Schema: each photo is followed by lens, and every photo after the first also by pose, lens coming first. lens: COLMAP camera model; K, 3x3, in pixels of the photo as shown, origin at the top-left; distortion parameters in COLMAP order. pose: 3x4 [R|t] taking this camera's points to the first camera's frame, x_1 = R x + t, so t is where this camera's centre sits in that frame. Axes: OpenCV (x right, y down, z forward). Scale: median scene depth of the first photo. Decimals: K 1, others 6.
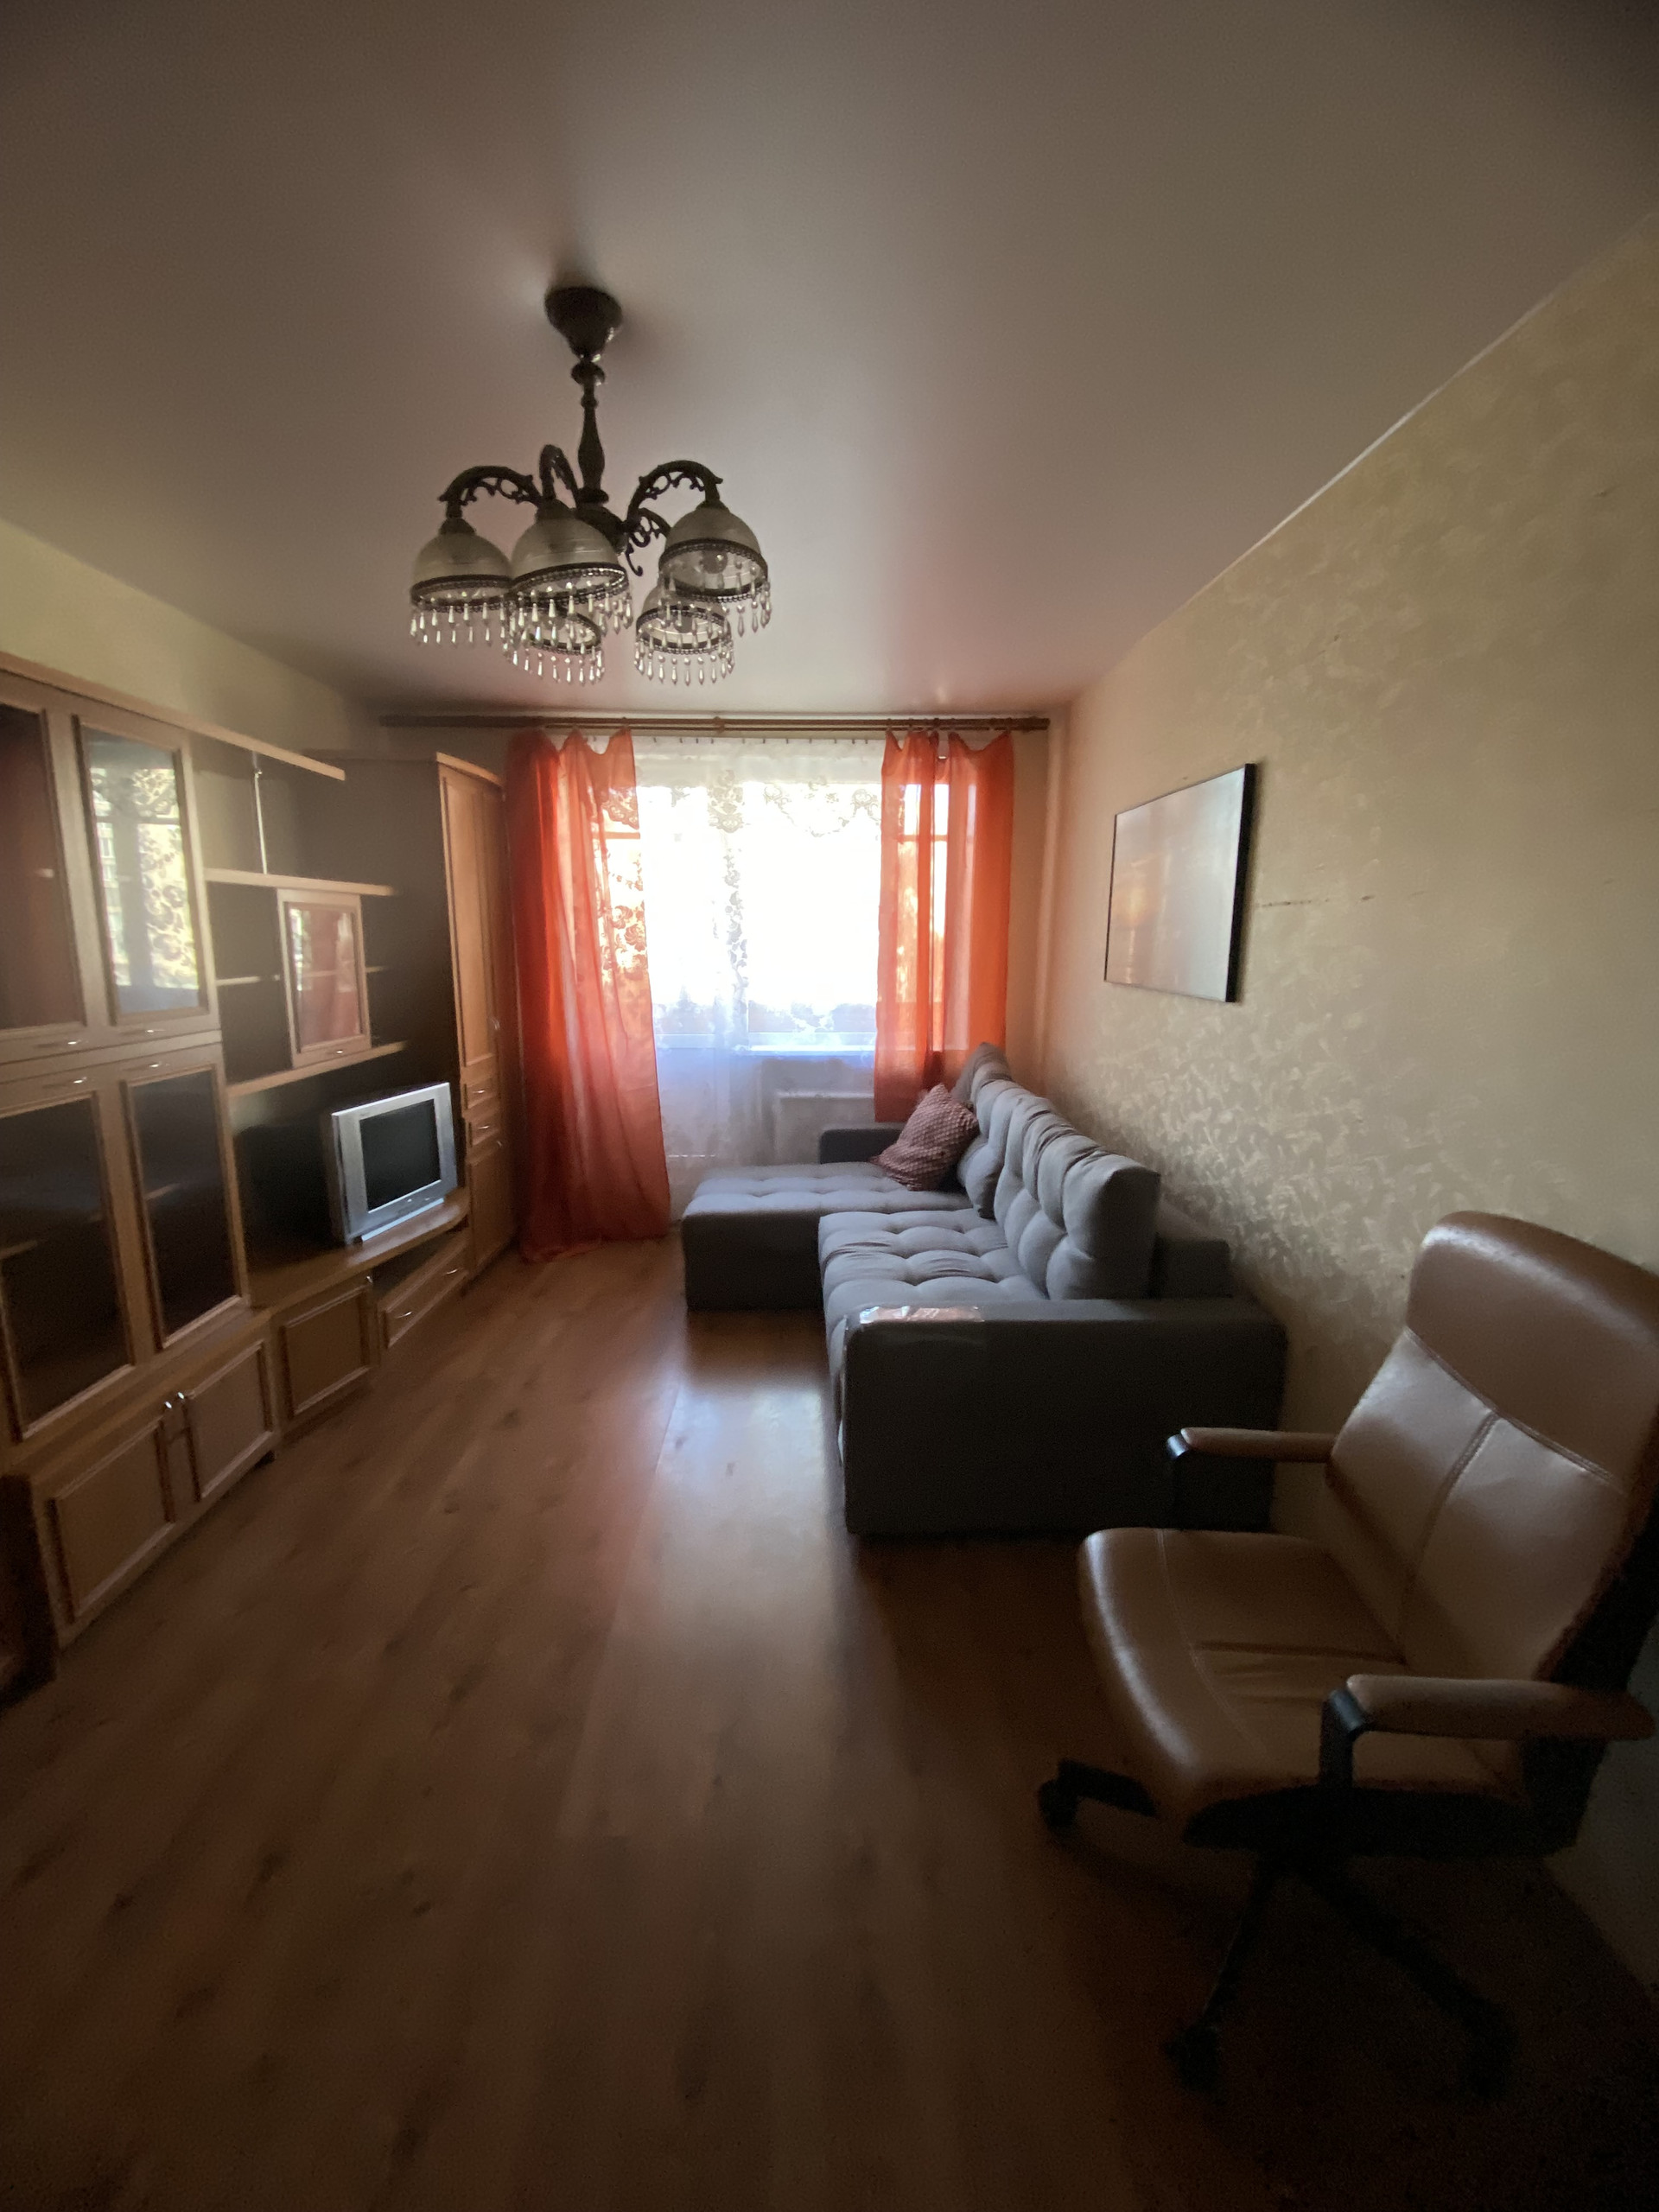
lens RADIAL K [[908.3, 0, 841.3], [0, 908.3, 1096.0], [0, 0, 1]] dist [0.002612, -0.009311]
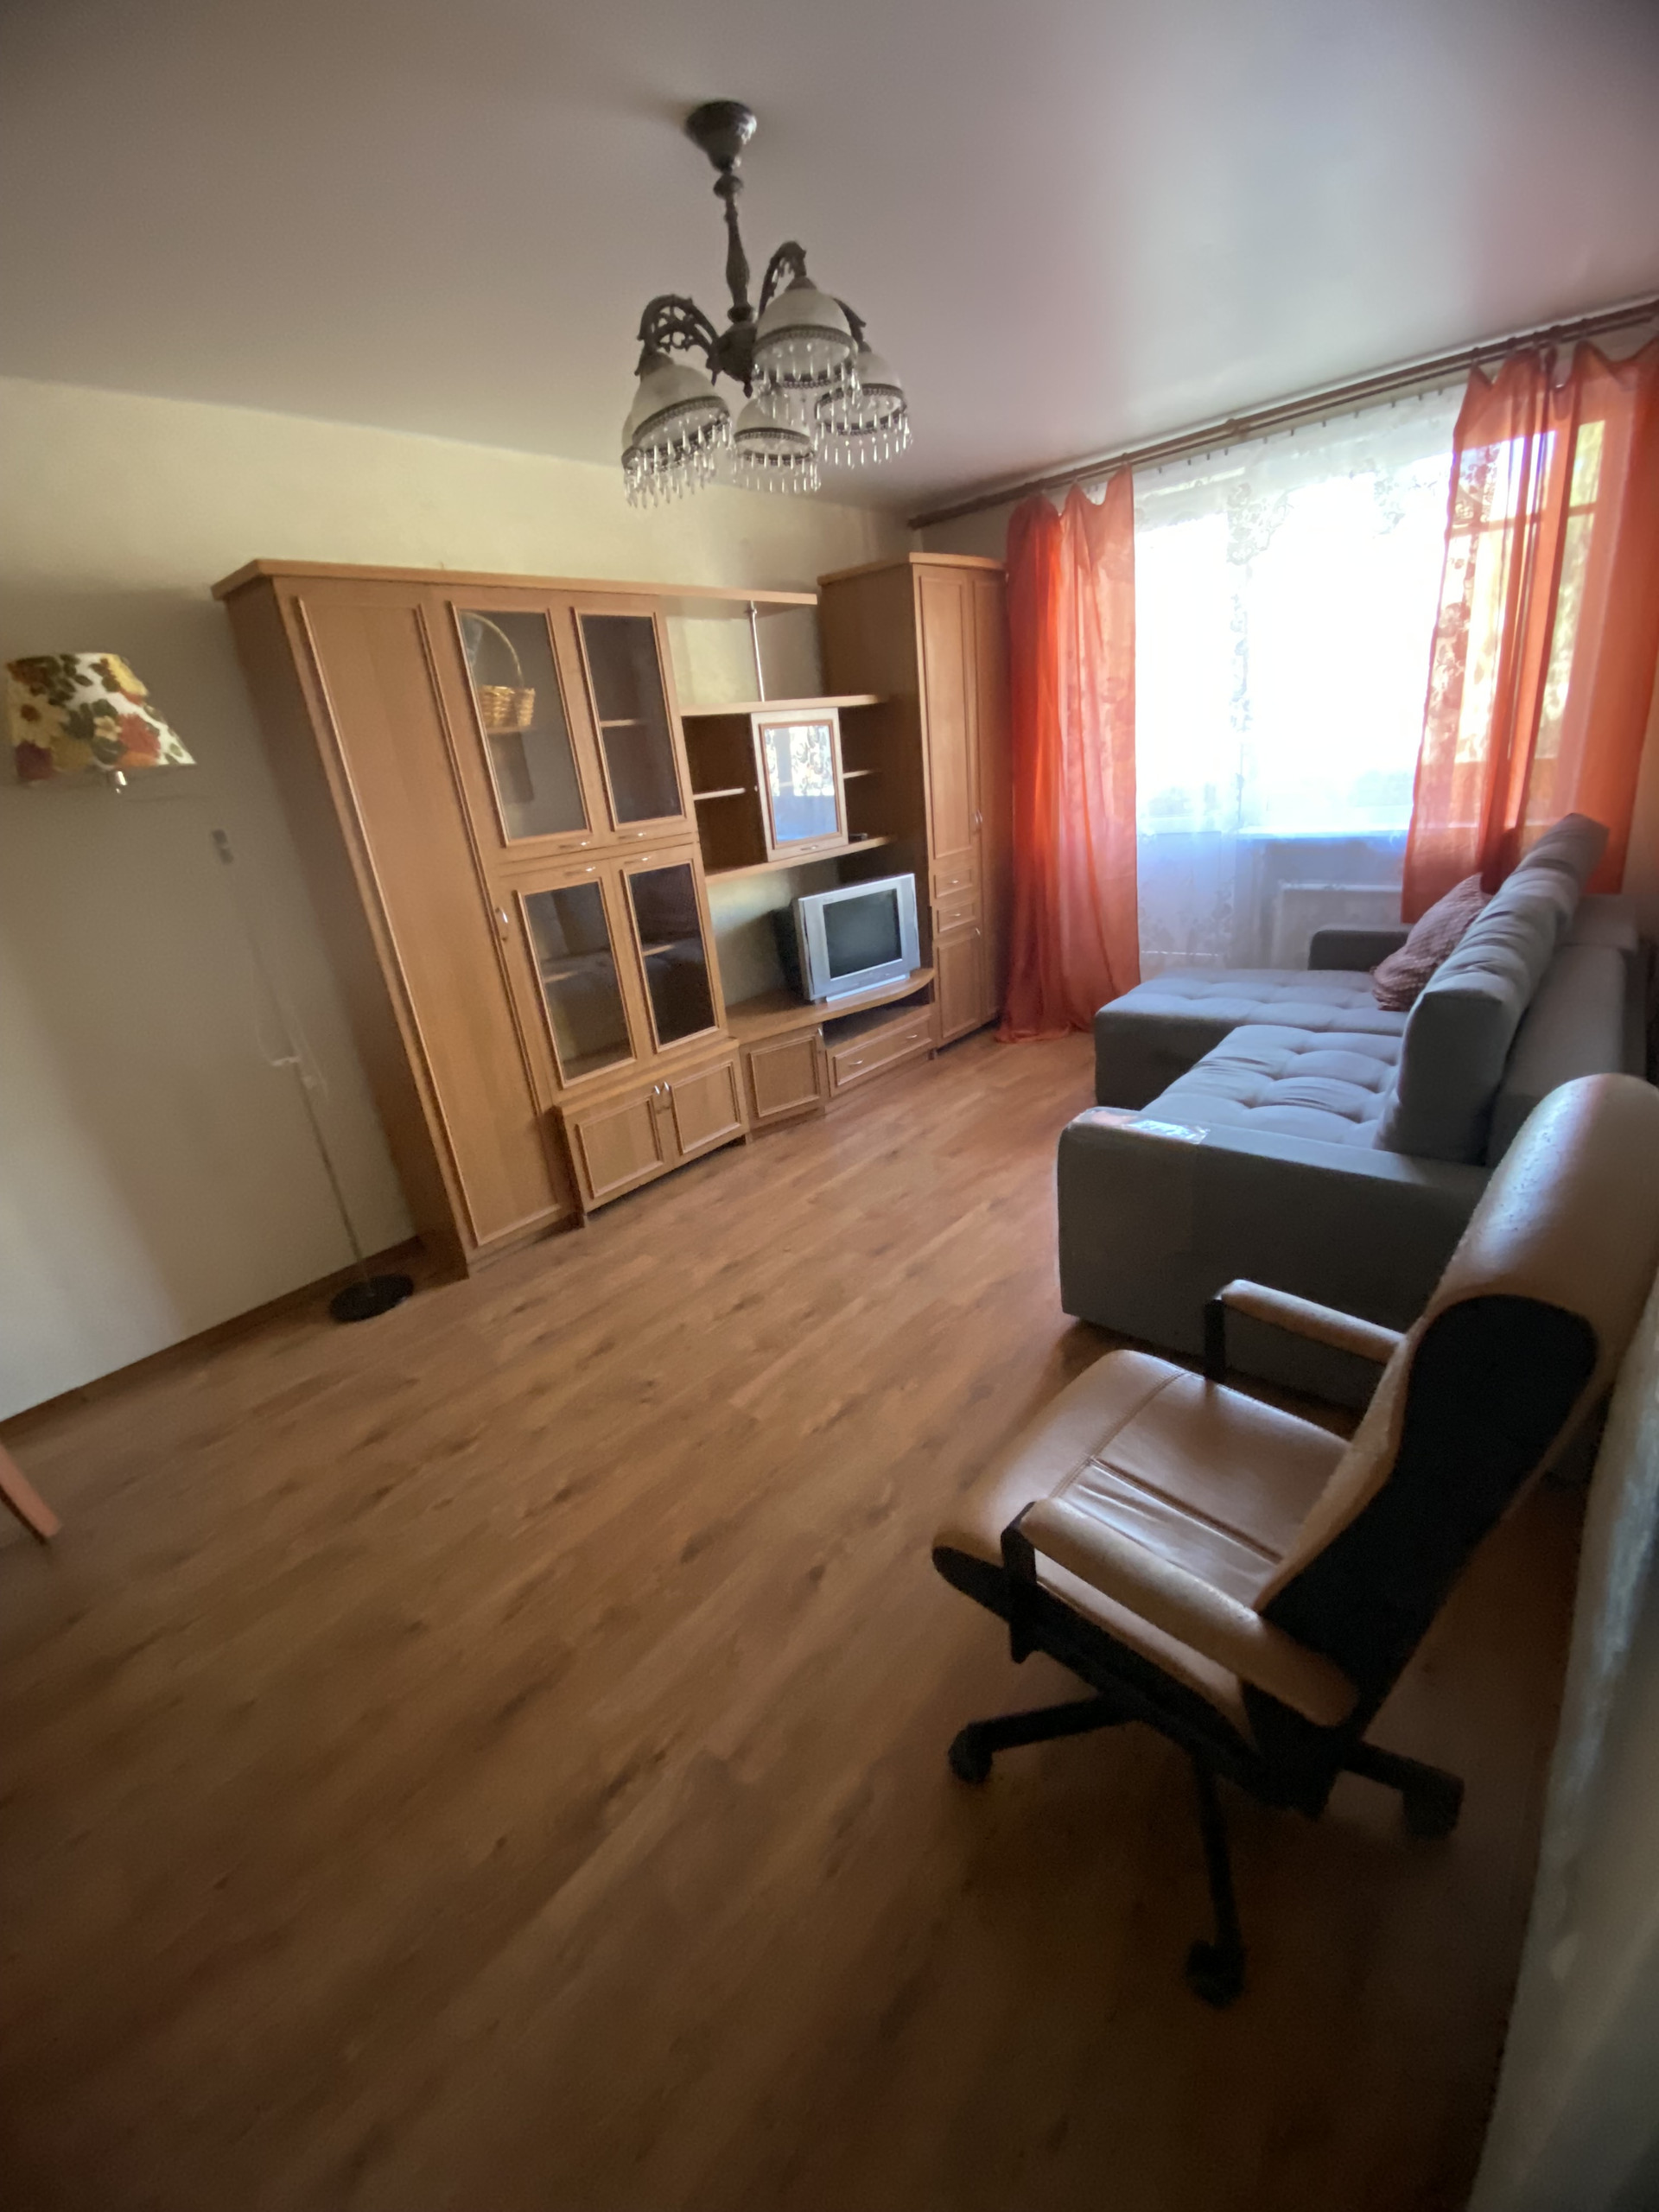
lens RADIAL K [[908.3, 0, 824.5], [0, 908.3, 1114.9], [0, 0, 1]] dist [0.002612, -0.009311]
pose [[0.714015, 0.179503, -0.676728, 0.347510], [-0.010615, 0.969239, 0.245893, 0.000020], [0.700050, -0.168388, 0.693957, 0.076955]]
